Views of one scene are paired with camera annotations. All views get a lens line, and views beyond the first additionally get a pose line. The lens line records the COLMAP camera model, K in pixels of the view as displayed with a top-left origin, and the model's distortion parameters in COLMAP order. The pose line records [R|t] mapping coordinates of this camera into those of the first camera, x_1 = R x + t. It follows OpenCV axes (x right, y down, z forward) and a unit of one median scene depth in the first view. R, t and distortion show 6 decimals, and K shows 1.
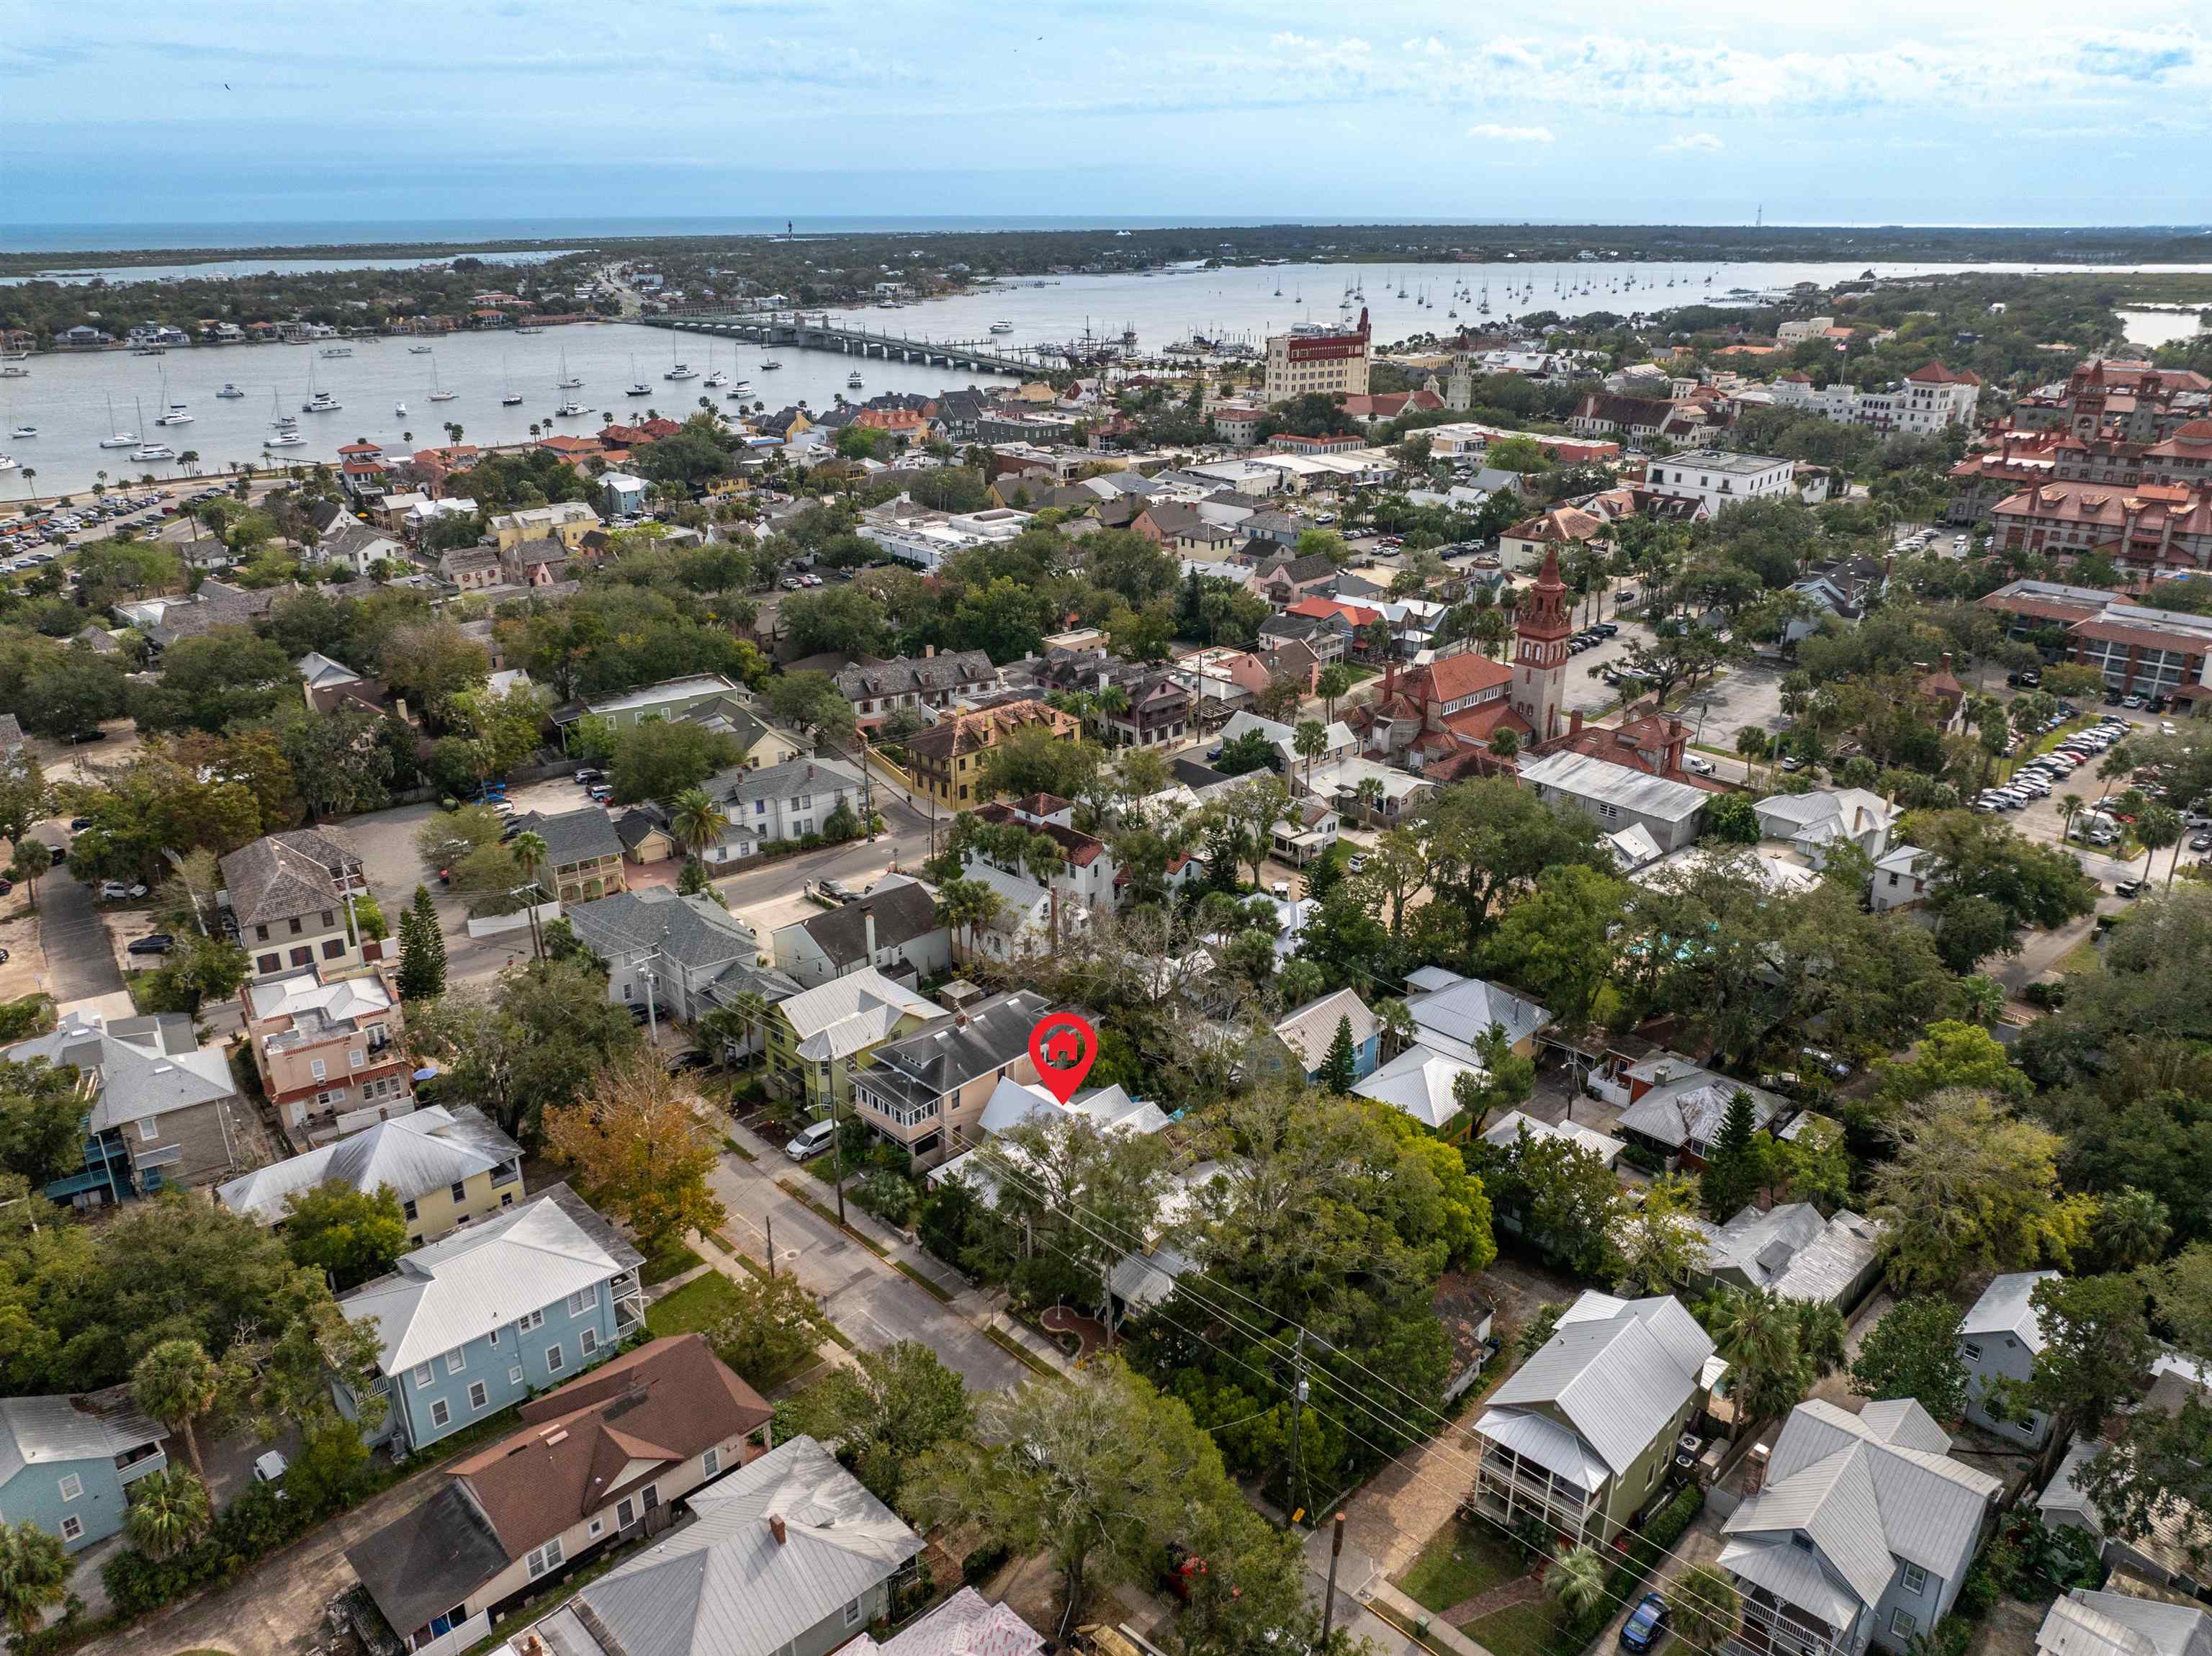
lens RADIAL K [[1573.1, 0, 1119.6], [0, 1573.1, 828.1], [0, 0, 1]] dist [-0.034318, -0.003793]
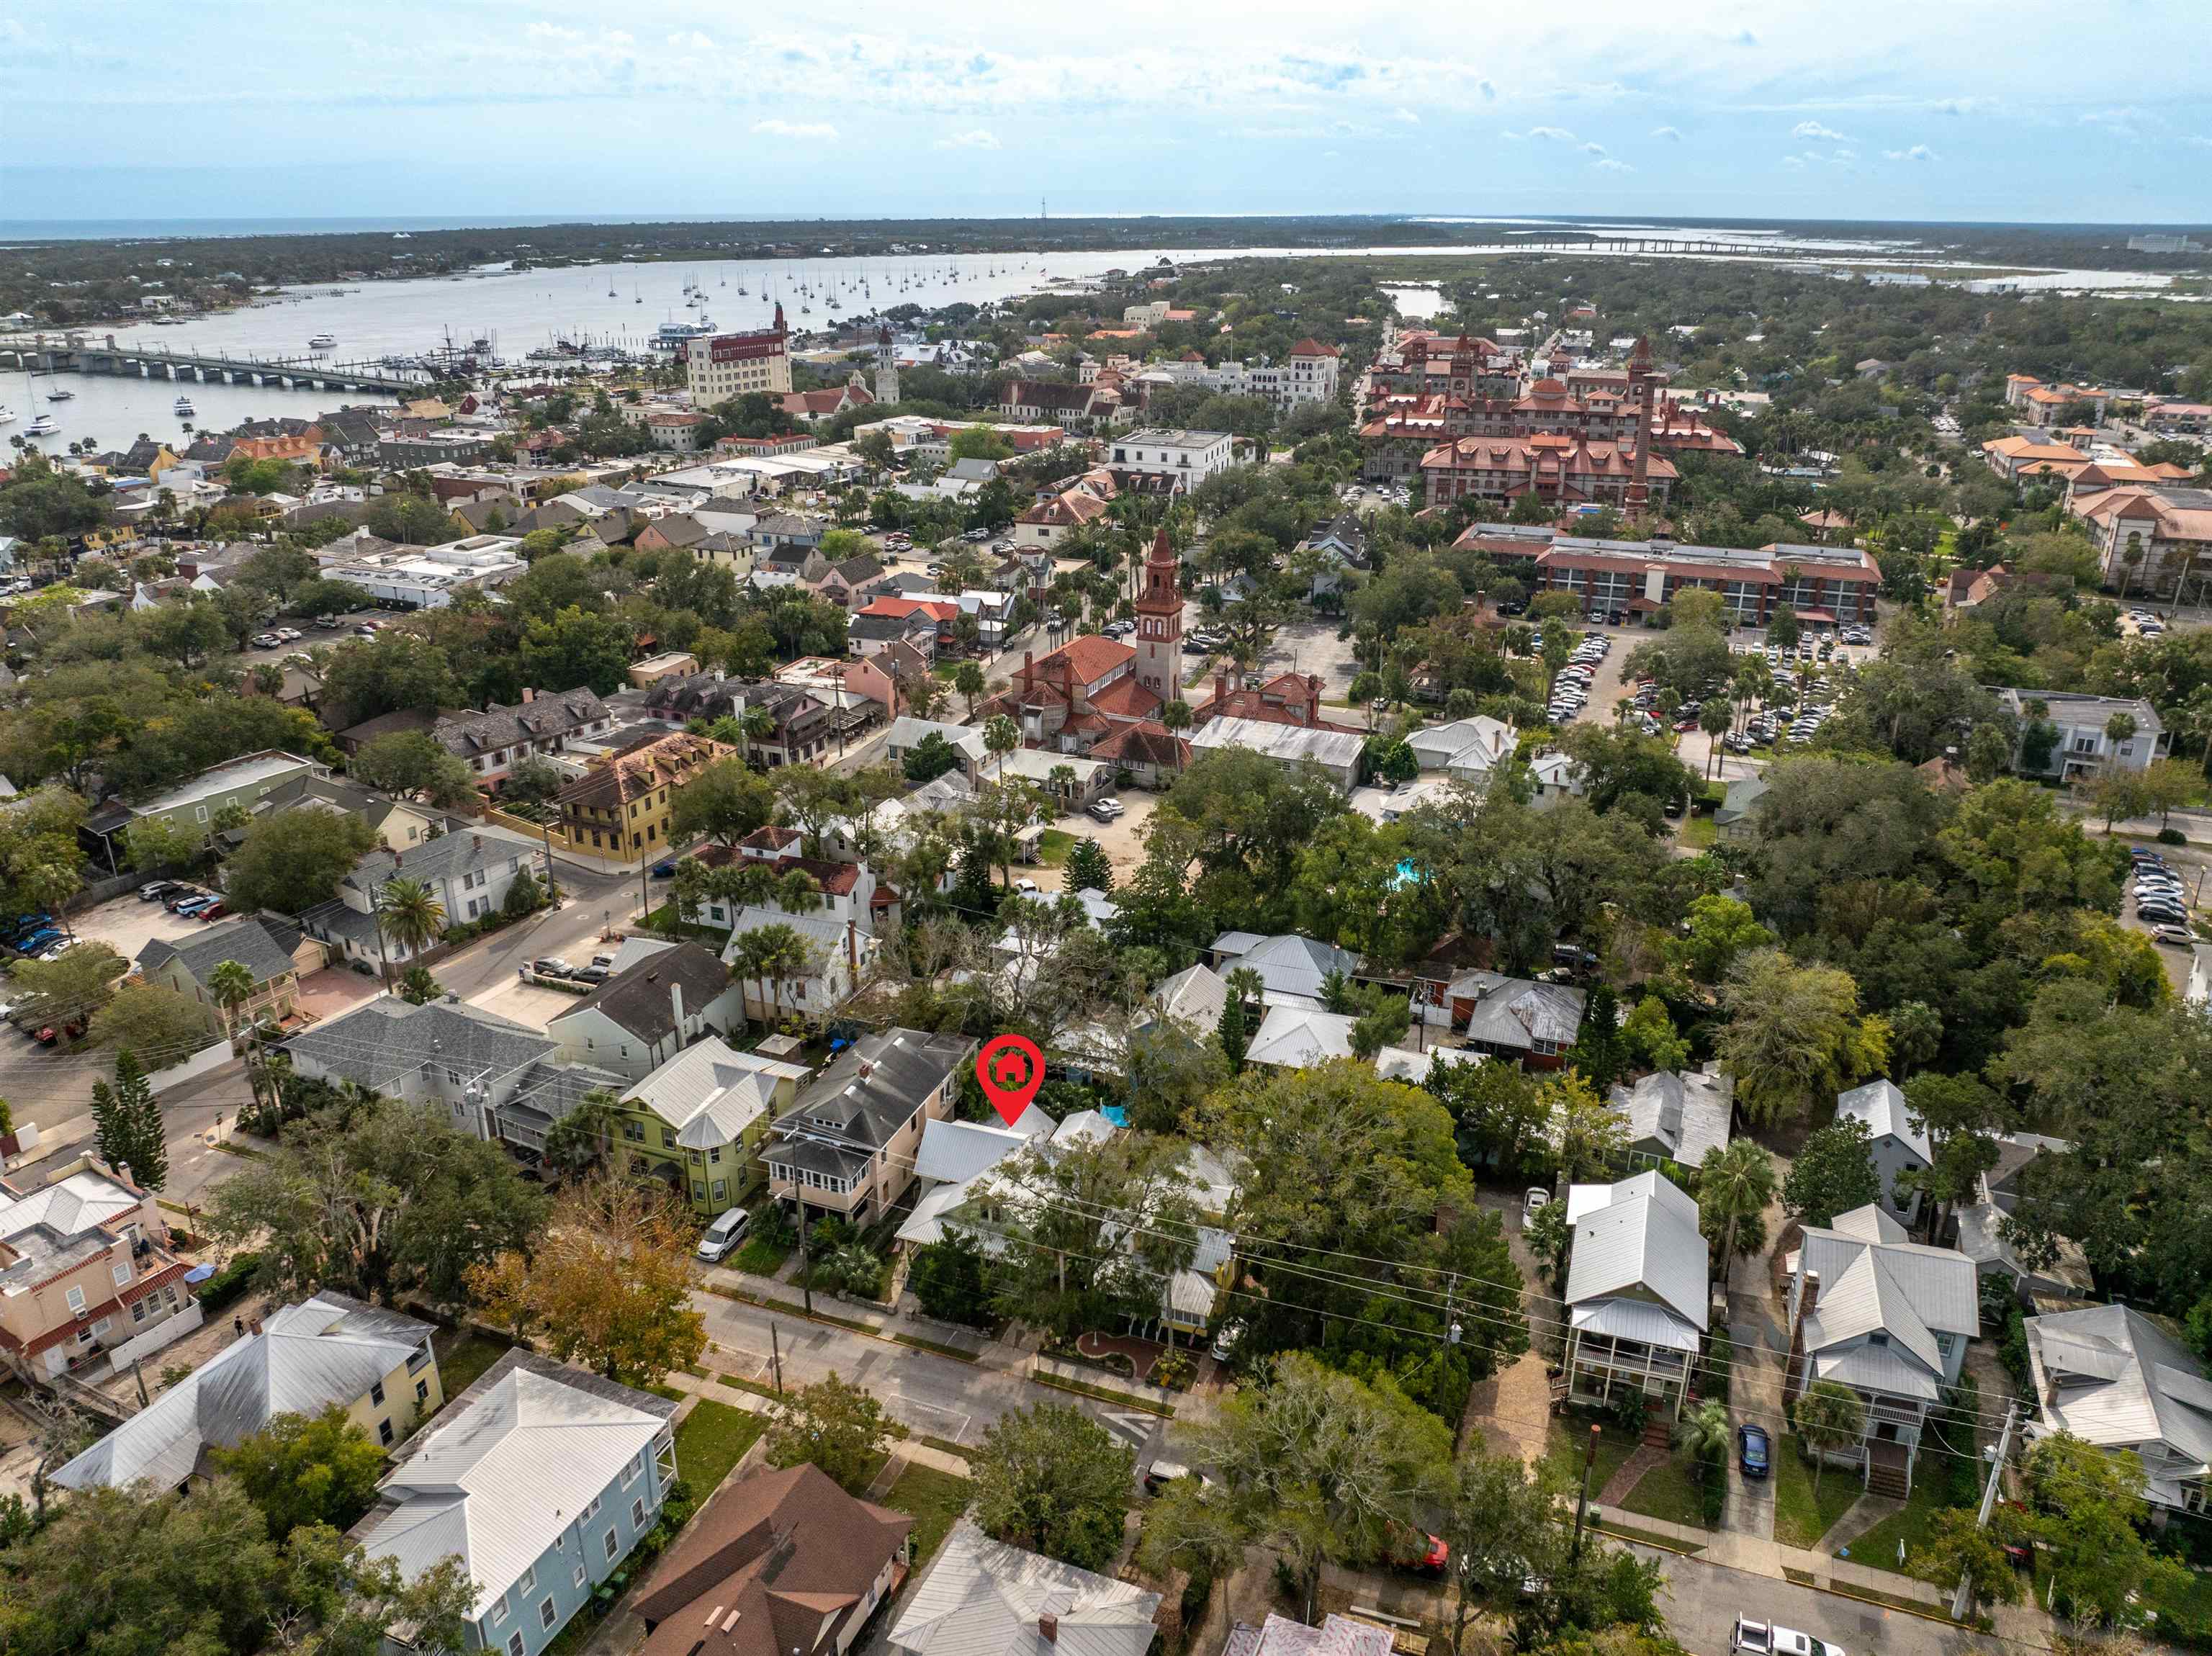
lens RADIAL K [[1573.1, 0, 1119.6], [0, 1573.1, 828.1], [0, 0, 1]] dist [-0.034318, -0.003793]
pose [[0.913476, -0.147925, 0.379050, -0.161245], [0.147073, 0.988628, 0.031381, -0.014961], [-0.379382, 0.027082, 0.924844, 0.040765]]
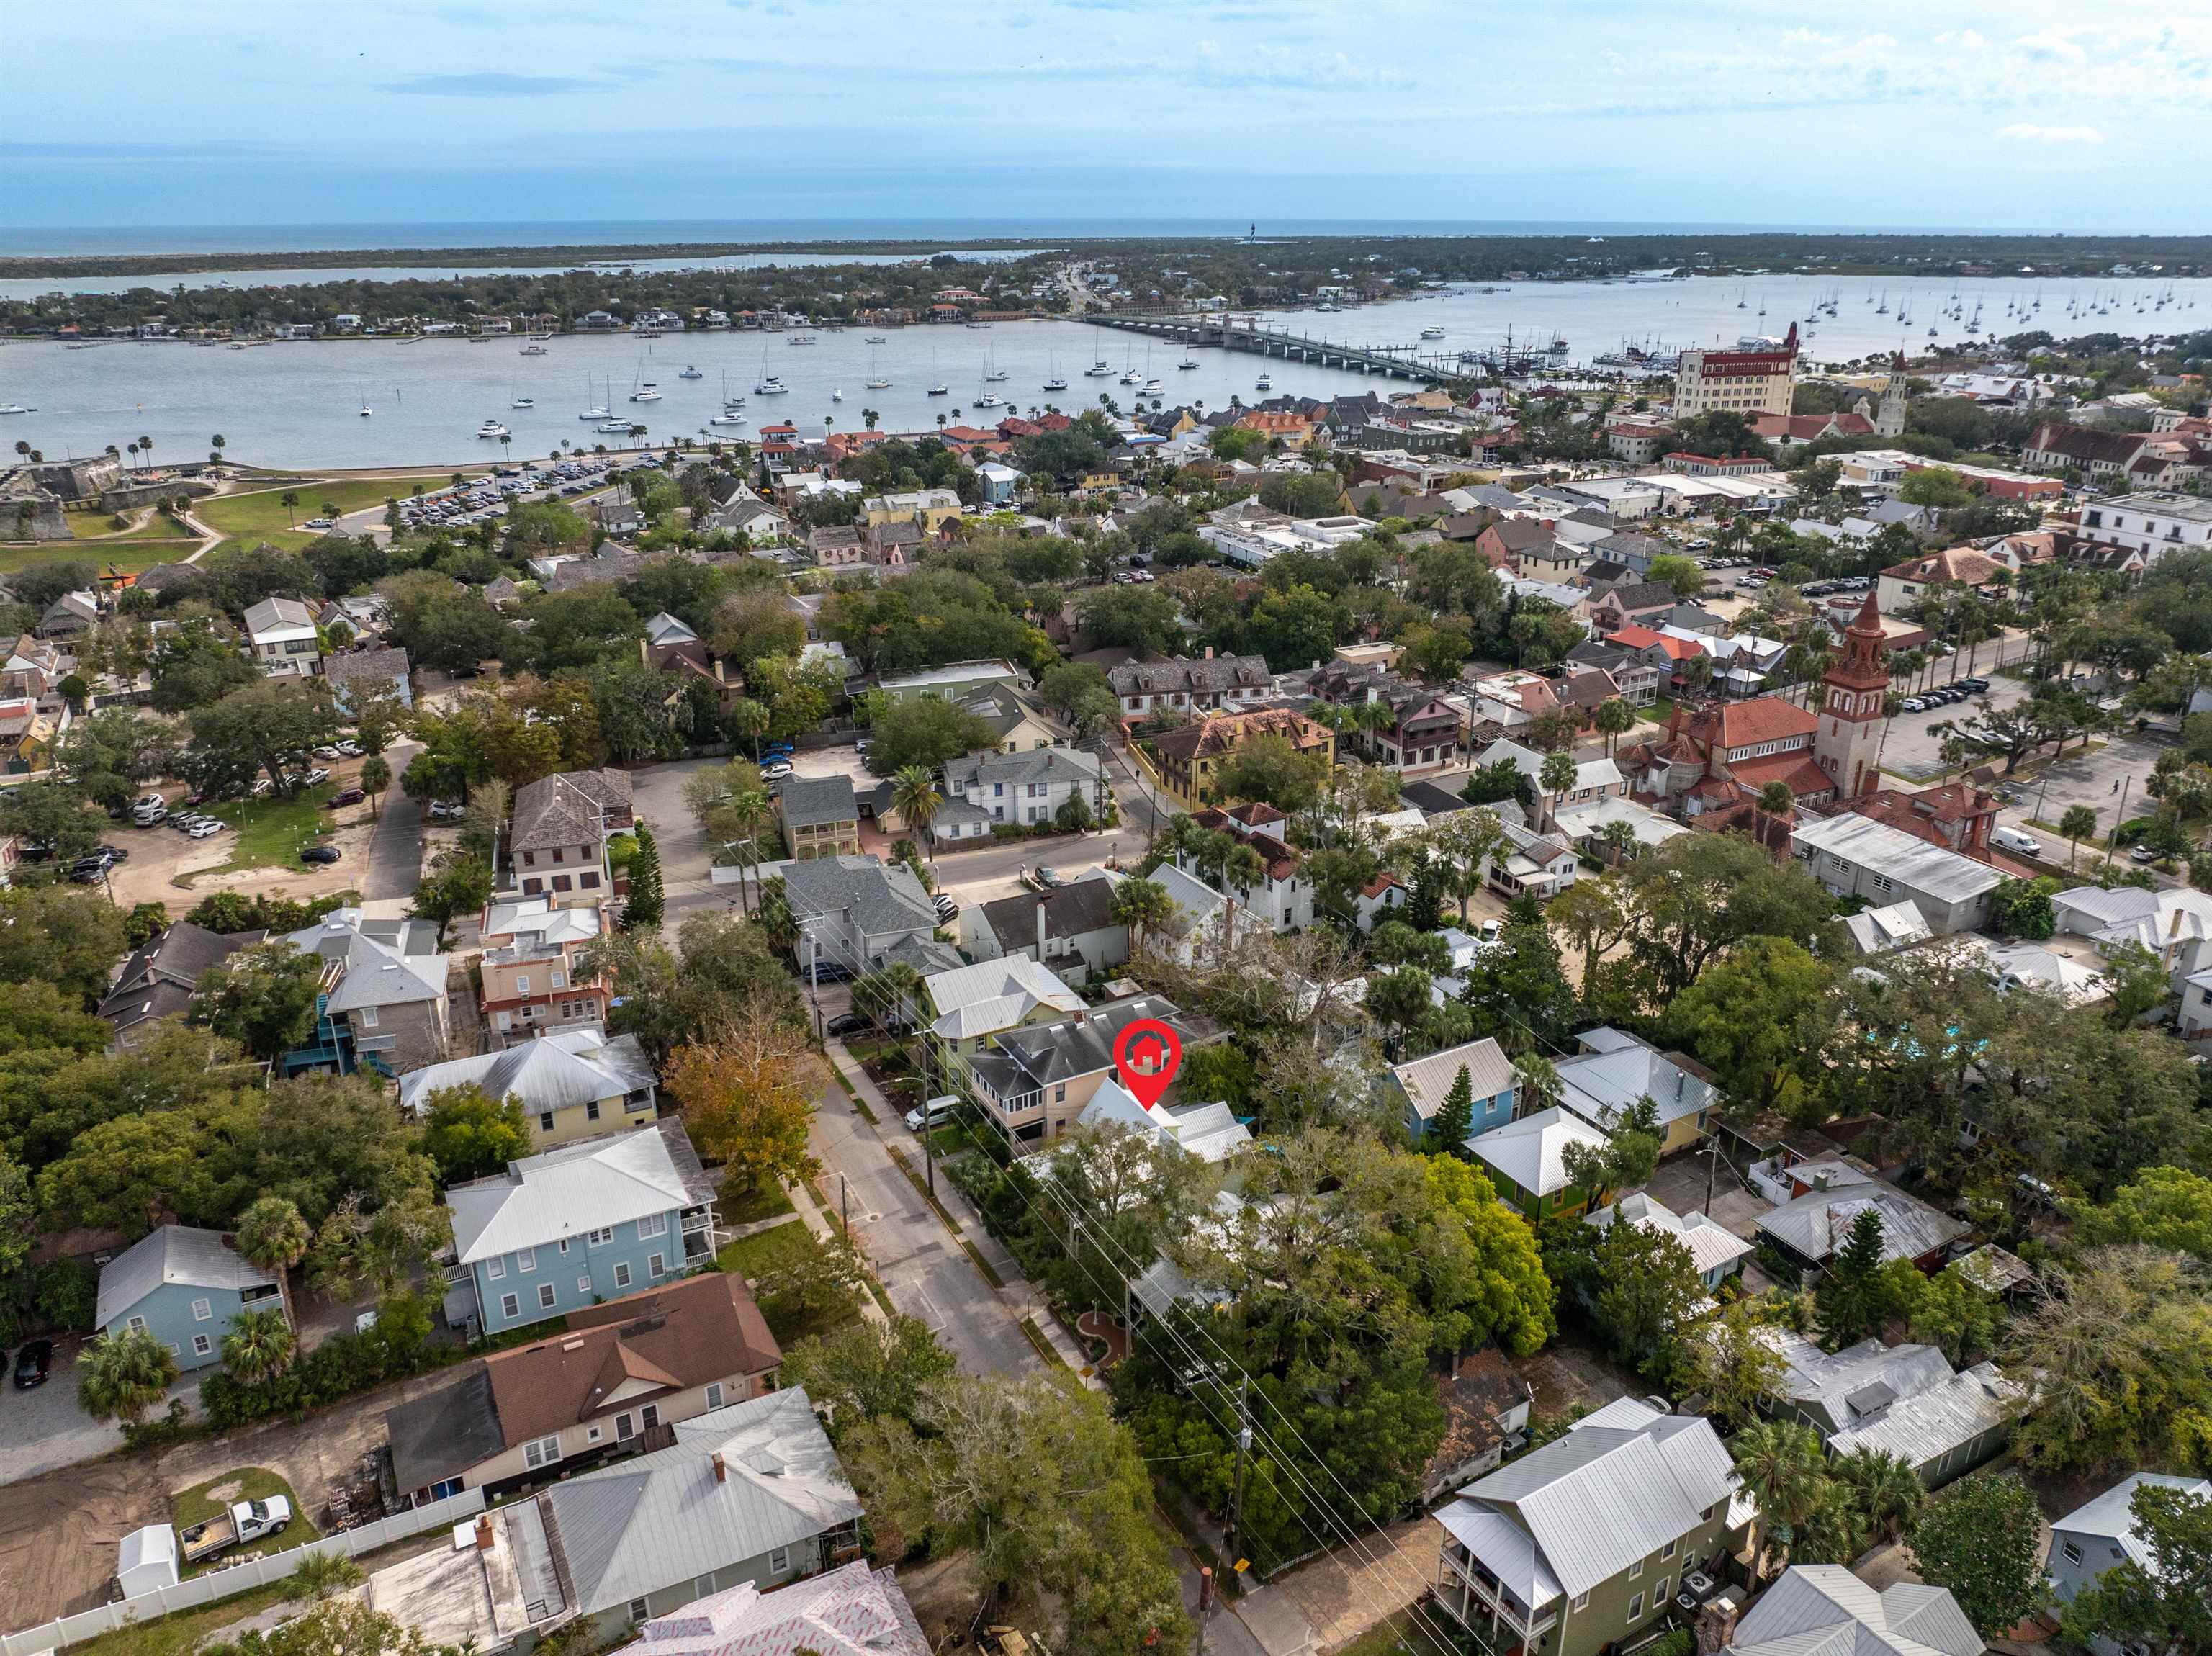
lens RADIAL K [[1573.1, 0, 1119.6], [0, 1573.1, 828.1], [0, 0, 1]] dist [-0.034318, -0.003793]
pose [[0.960799, 0.100562, -0.258364, 0.094519], [-0.101084, 0.994814, 0.011298, -0.006644], [0.258160, 0.015262, 0.965982, 0.015962]]
